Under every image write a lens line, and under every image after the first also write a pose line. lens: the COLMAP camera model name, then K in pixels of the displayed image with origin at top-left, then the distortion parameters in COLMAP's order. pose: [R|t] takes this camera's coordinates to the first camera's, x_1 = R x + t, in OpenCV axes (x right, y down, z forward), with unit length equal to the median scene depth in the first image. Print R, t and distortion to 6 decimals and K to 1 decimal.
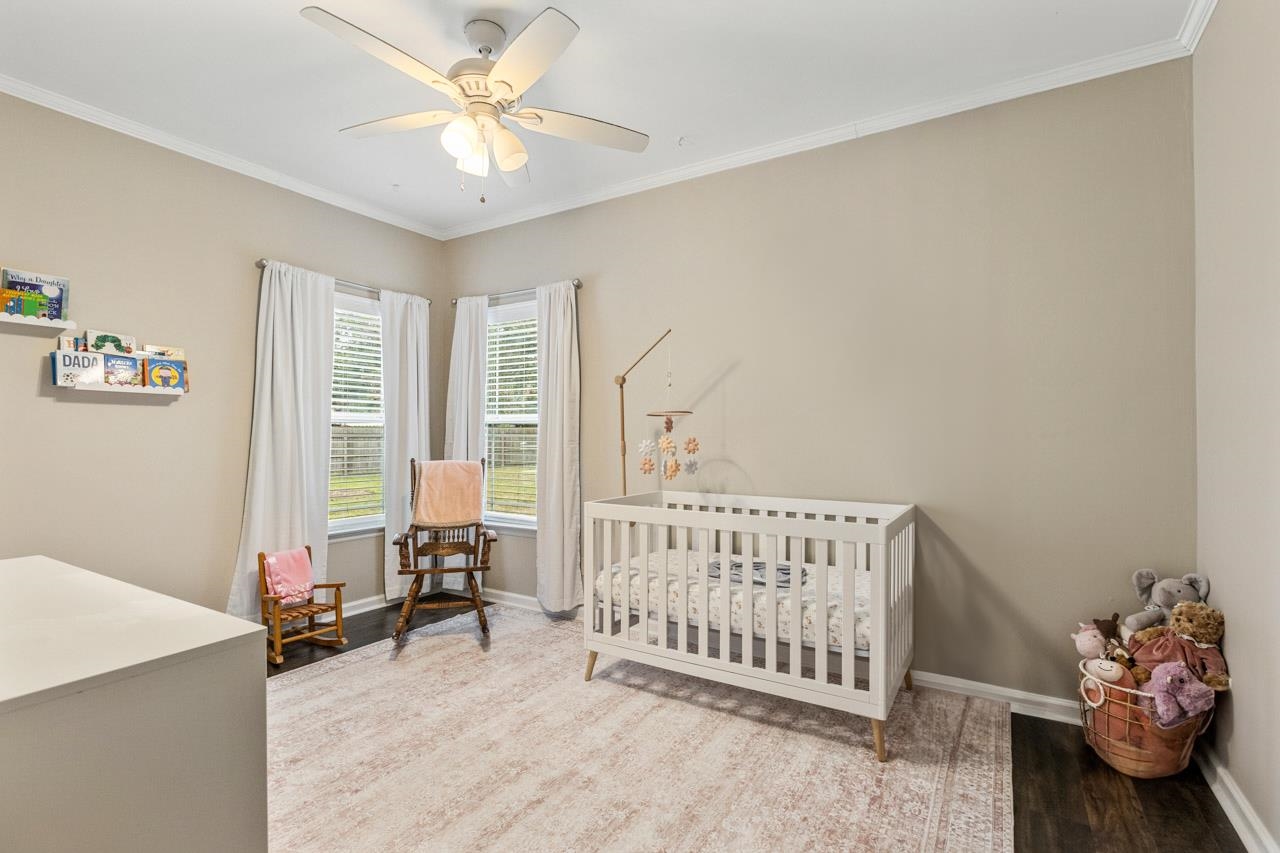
lens RADIAL K [[596.0, 0, 640.0], [0, 596.0, 426.5], [0, 0, 1]] dist [-0.001716, -0.001354]
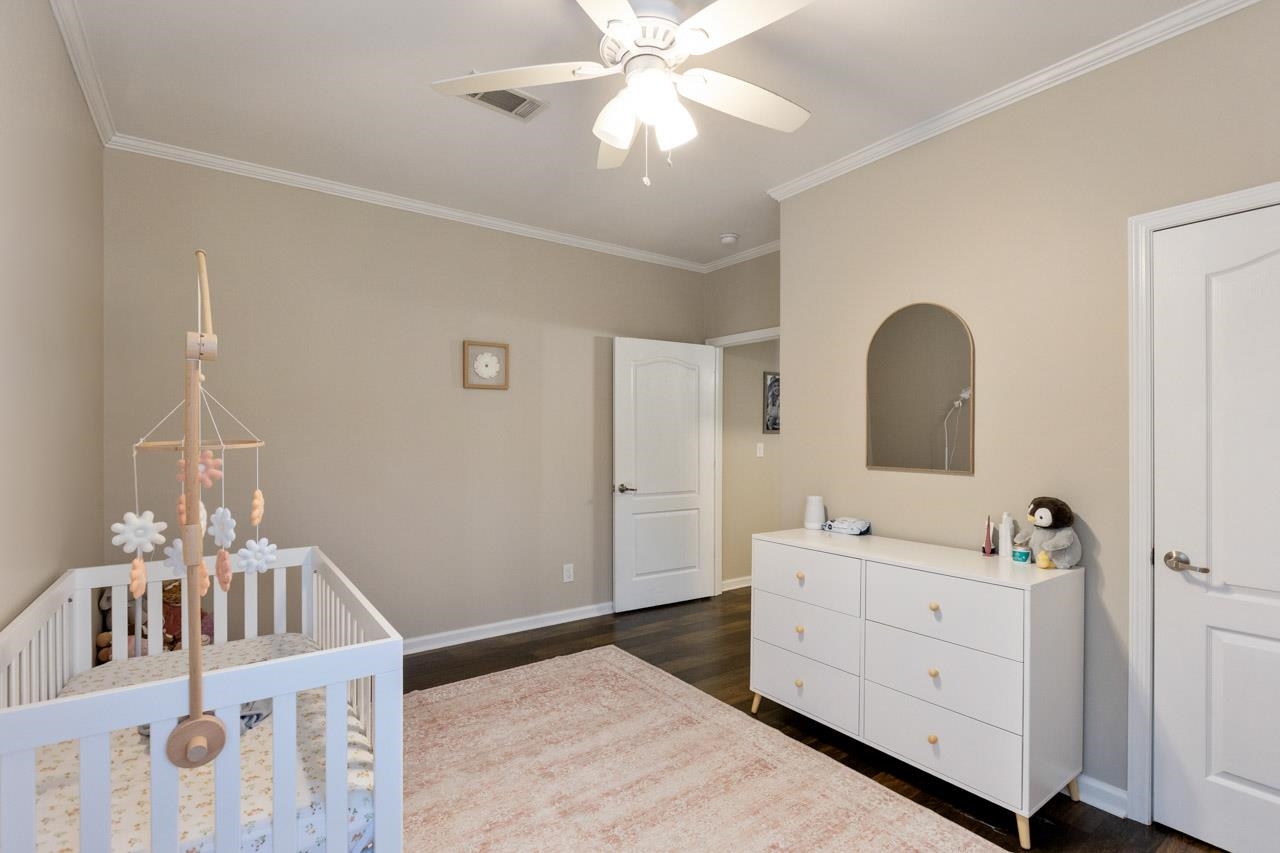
lens RADIAL K [[596.0, 0, 640.0], [0, 596.0, 426.5], [0, 0, 1]] dist [-0.001716, -0.001354]
pose [[-0.923266, 0.000997, 0.384159, -0.482323], [-0.010581, 0.999551, -0.028023, -0.028750], [-0.384014, -0.029938, -0.922842, 1.485635]]
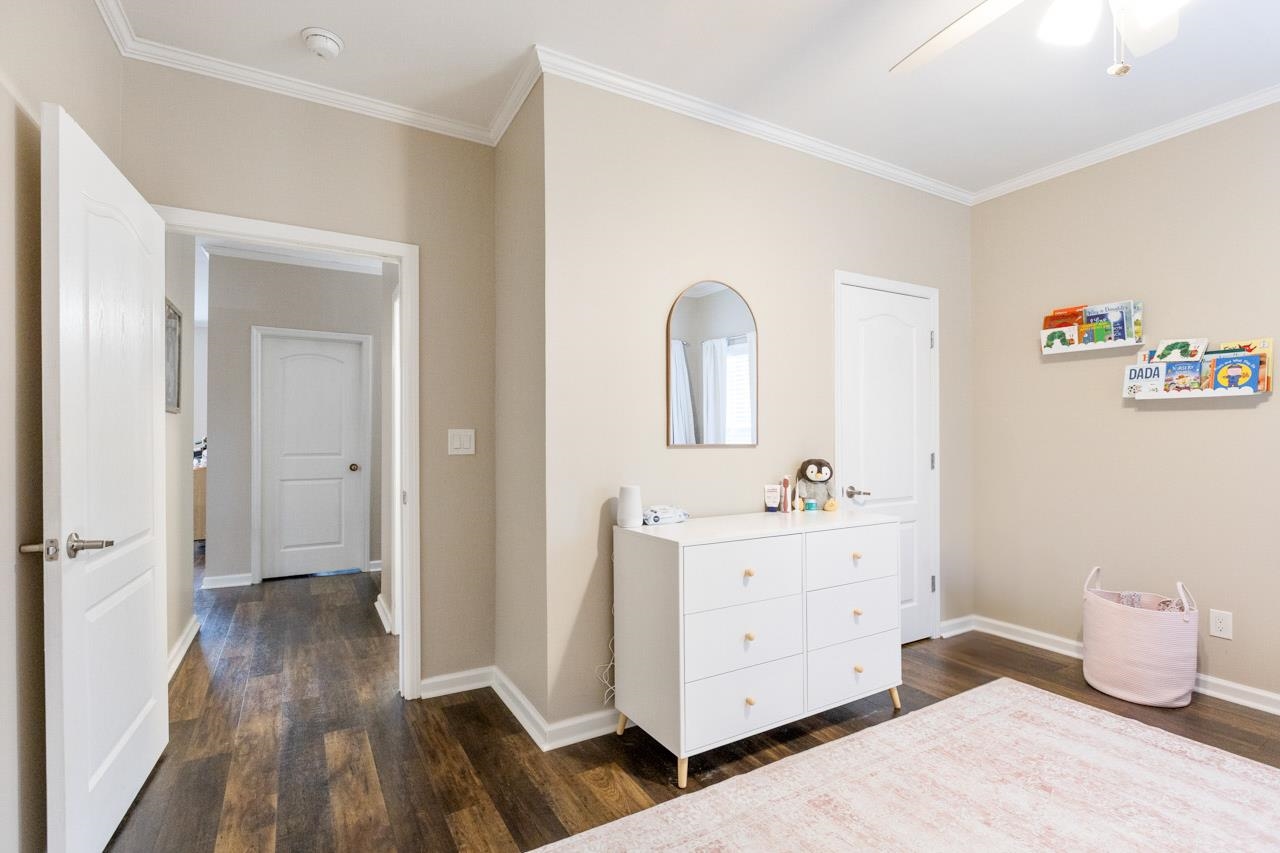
lens RADIAL K [[596.0, 0, 640.0], [0, 596.0, 426.5], [0, 0, 1]] dist [-0.001716, -0.001354]
pose [[-0.478836, -0.011441, -0.877830, 0.460564], [0.012571, 0.999723, -0.019887, -0.001953], [0.877814, -0.020558, -0.478559, 0.730862]]
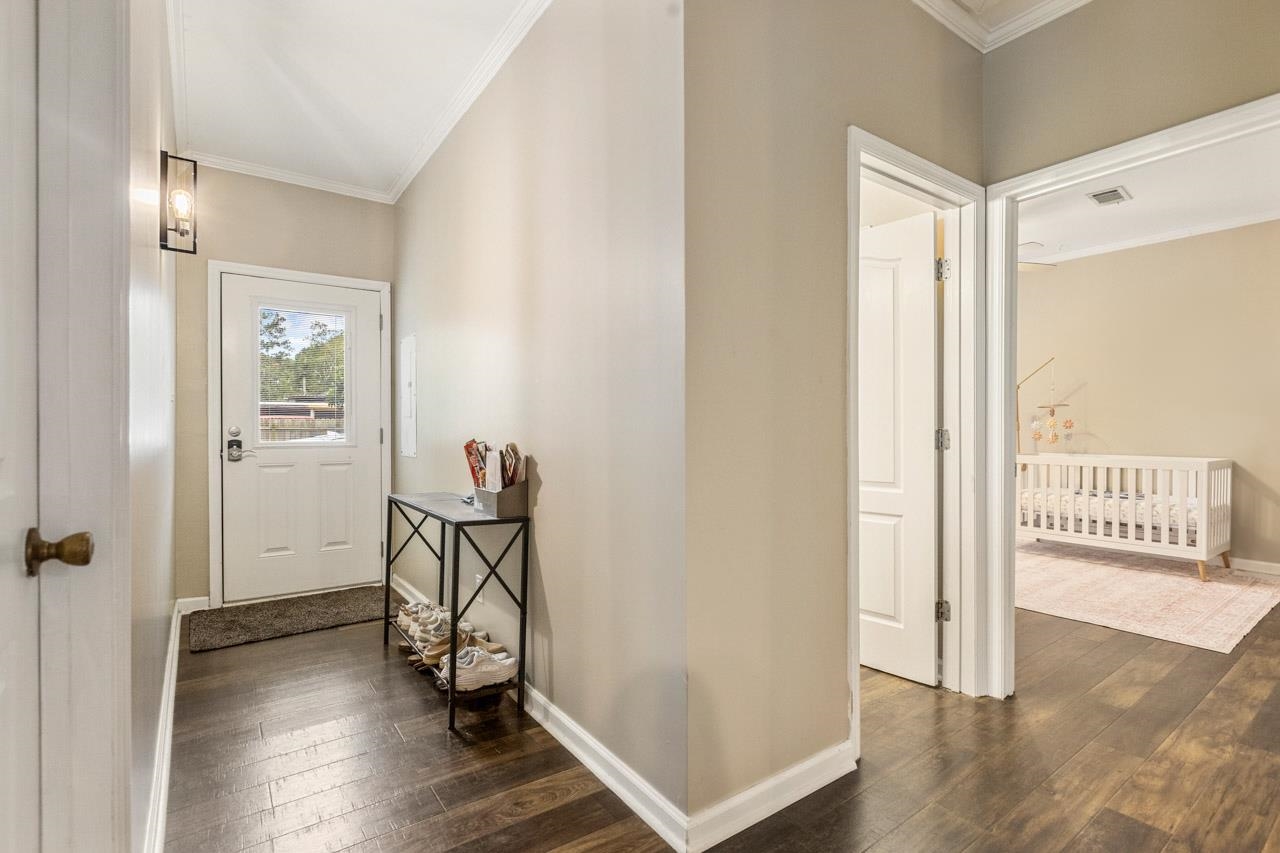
lens RADIAL K [[596.0, 0, 640.0], [0, 596.0, 426.5], [0, 0, 1]] dist [-0.001716, -0.001354]
pose [[0.922342, 0.000327, -0.386375, -0.465739], [0.004216, 0.999932, 0.010910, 0.016896], [0.386353, -0.011692, 0.922277, -1.279994]]
